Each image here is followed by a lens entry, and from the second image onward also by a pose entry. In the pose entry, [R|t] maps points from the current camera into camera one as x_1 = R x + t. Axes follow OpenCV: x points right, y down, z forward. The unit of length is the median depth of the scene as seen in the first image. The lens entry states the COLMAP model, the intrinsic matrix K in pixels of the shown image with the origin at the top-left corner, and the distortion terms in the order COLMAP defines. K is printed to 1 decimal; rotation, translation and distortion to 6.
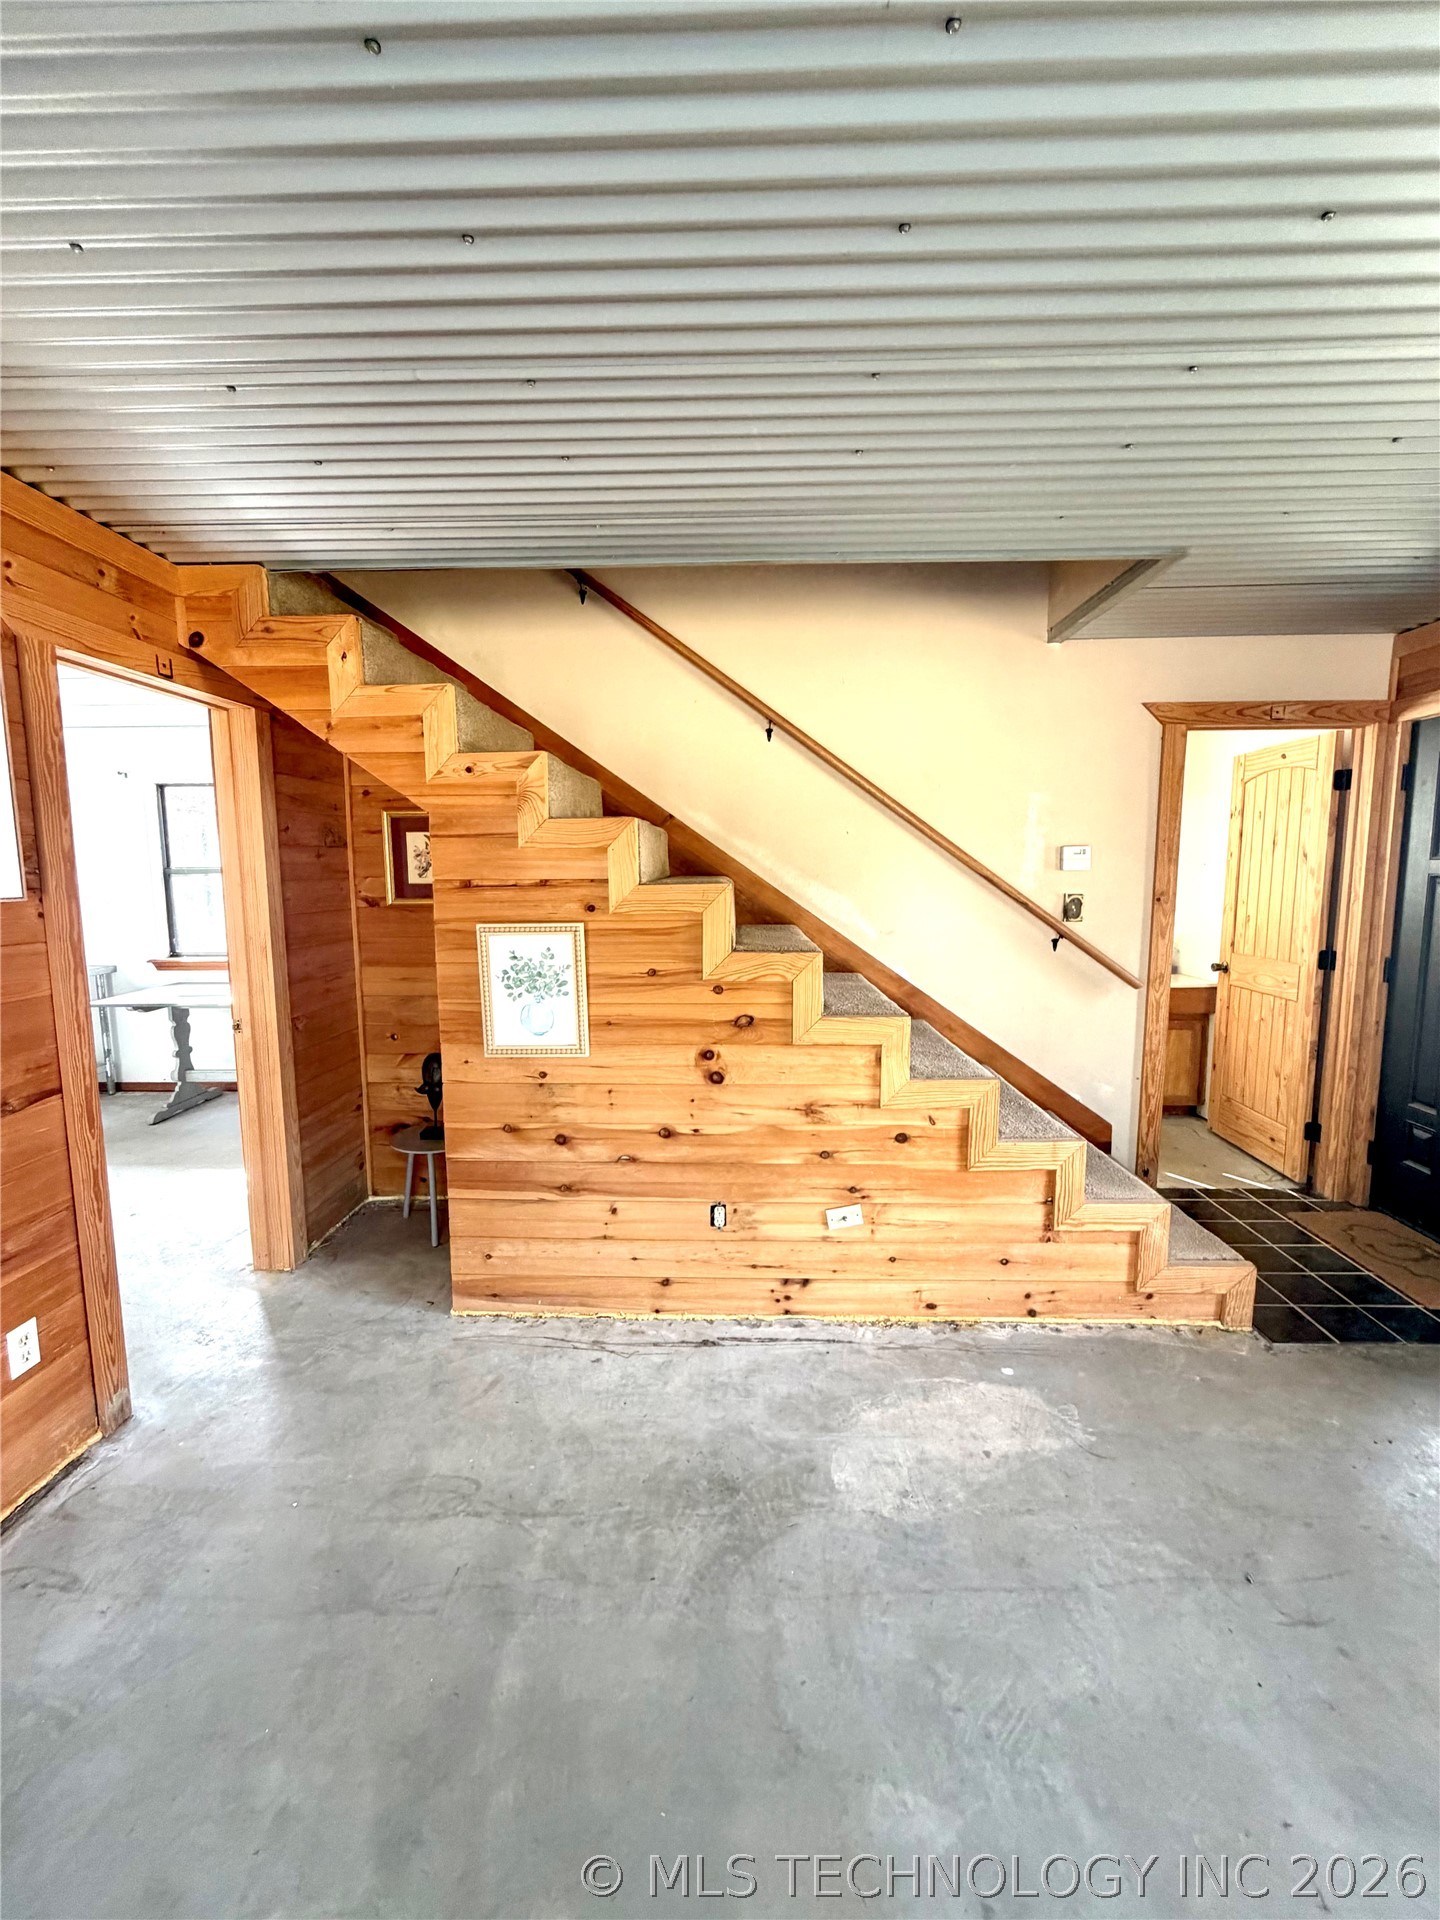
lens RADIAL K [[761.9, 0, 718.0], [0, 761.9, 958.0], [0, 0, 1]] dist [0.002155, 0.000510]
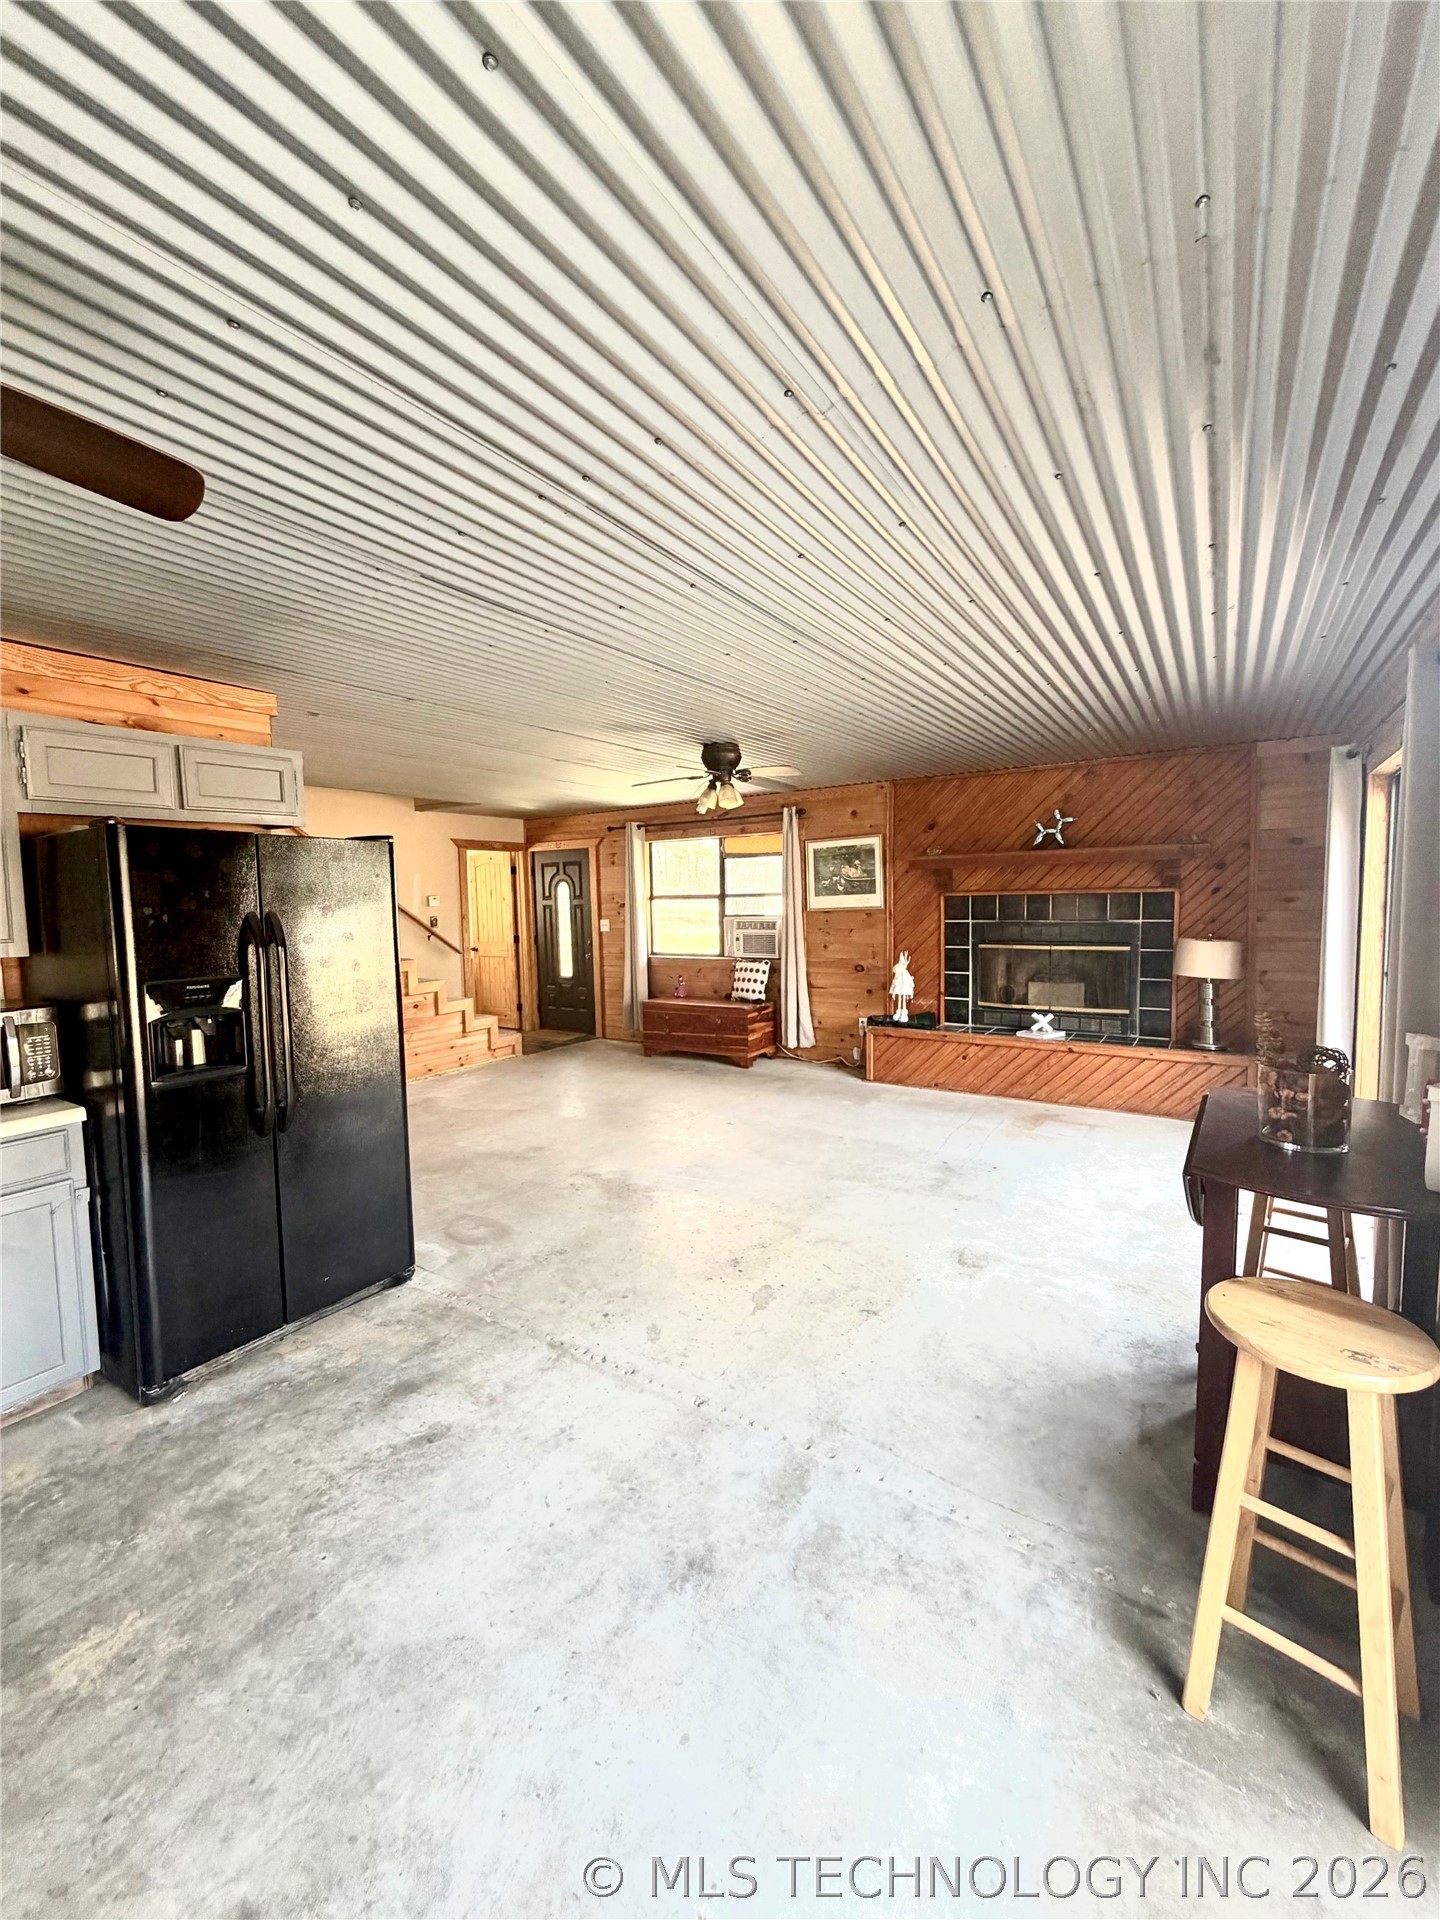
lens RADIAL K [[761.9, 0, 720.0], [0, 761.9, 960.5], [0, 0, 1]] dist [0.002155, 0.000510]
pose [[0.527201, -0.074693, 0.846451, -1.085524], [0.113495, 0.993394, 0.016971, 0.114631], [-0.842127, 0.087121, 0.532196, -1.000933]]
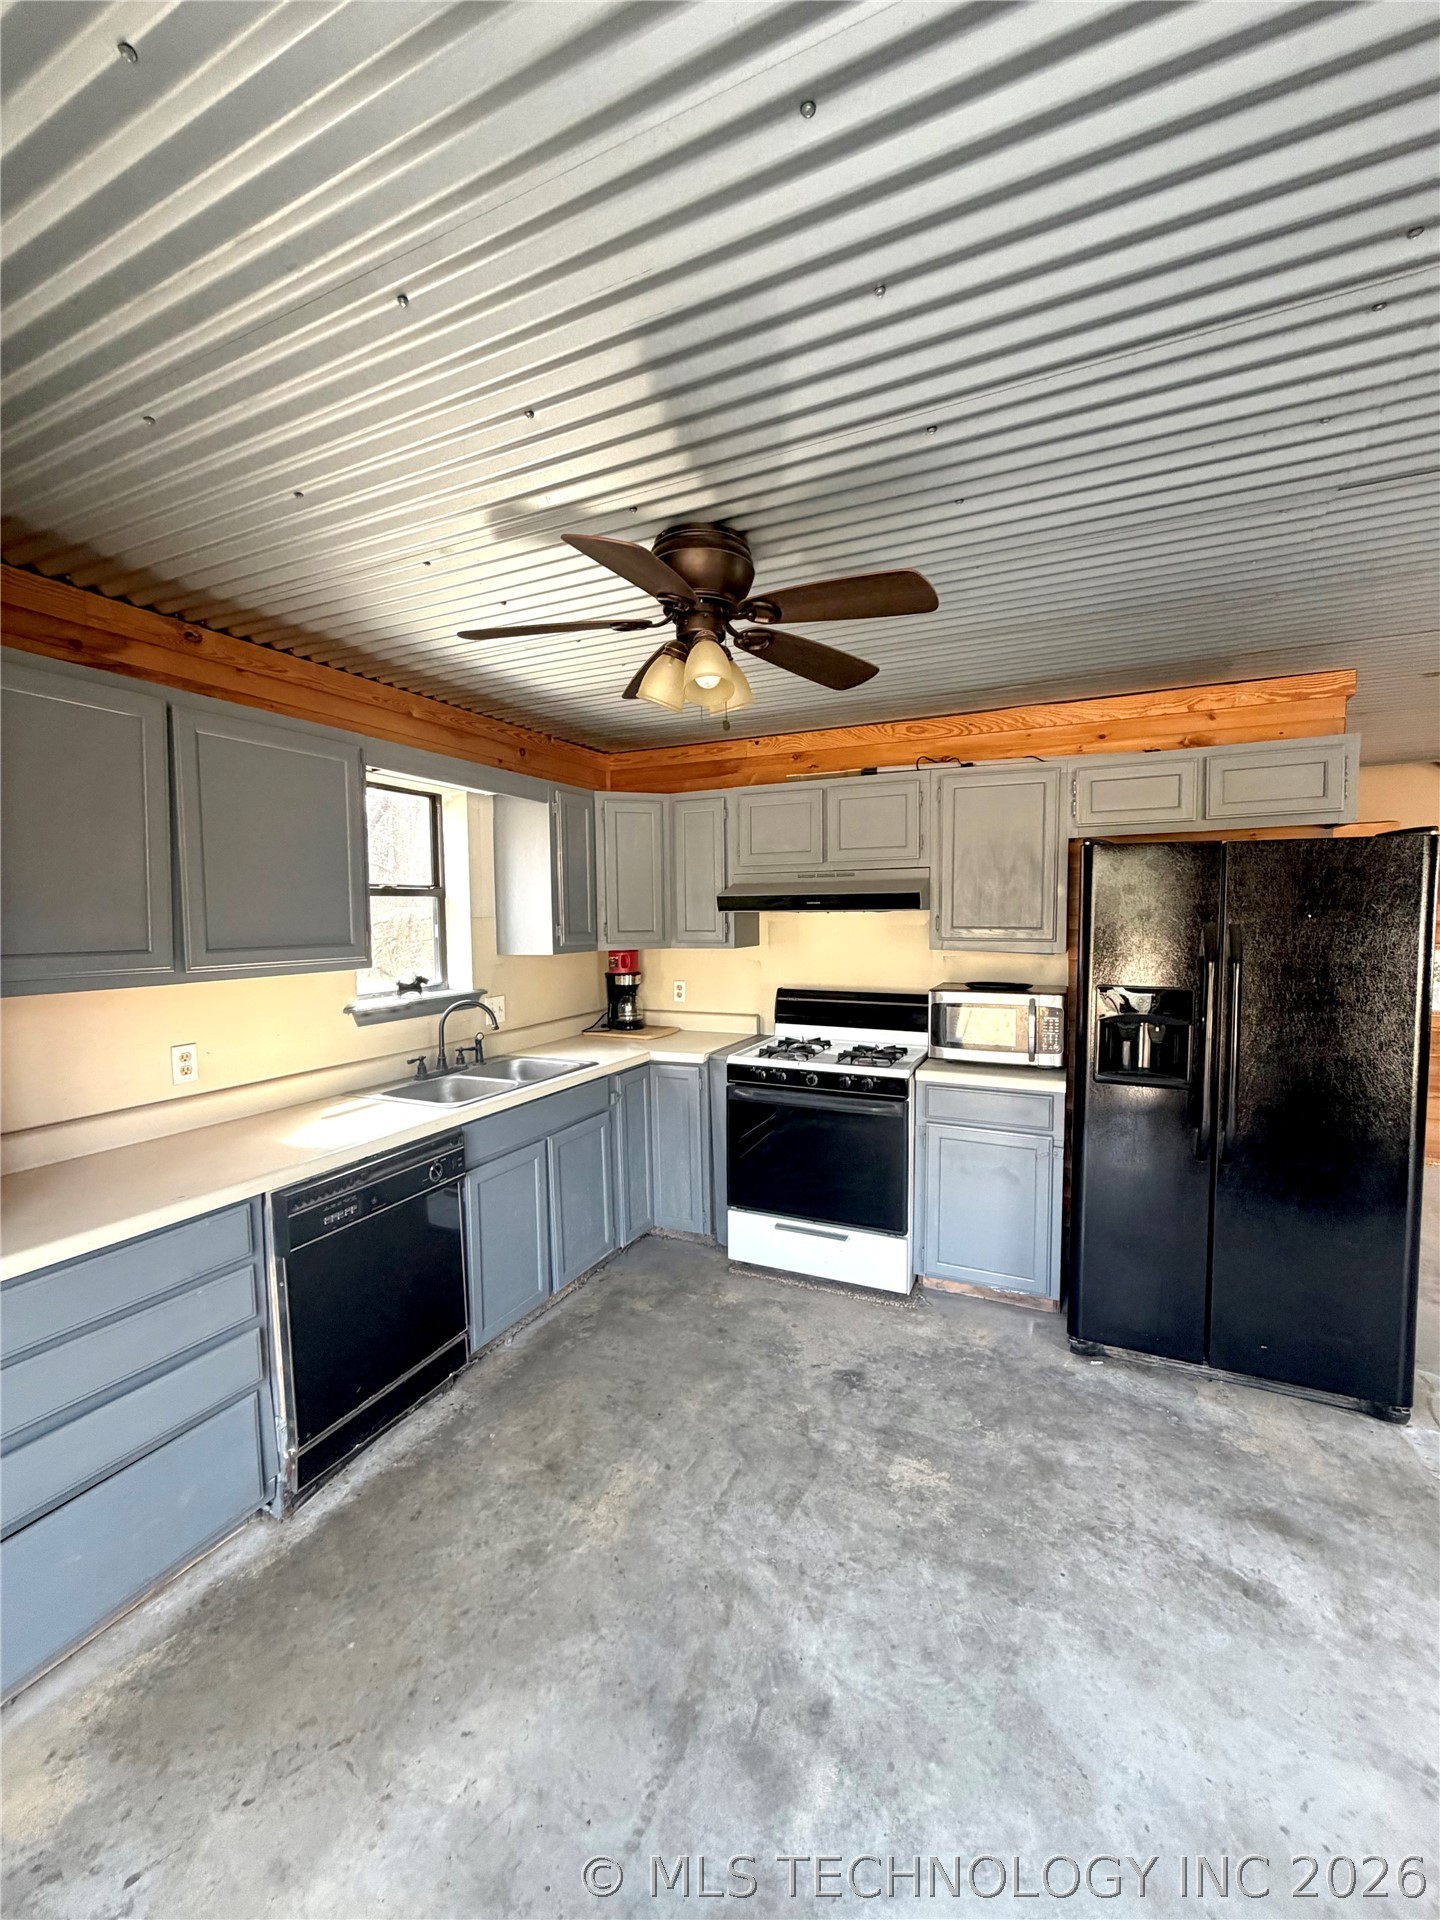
lens RADIAL K [[761.9, 0, 720.9], [0, 761.9, 958.6], [0, 0, 1]] dist [0.002155, 0.000510]
pose [[0.918141, 0.026814, -0.395345, -0.409595], [-0.047100, 0.998020, -0.041694, 0.106819], [0.393444, 0.056902, 0.917586, -1.141427]]
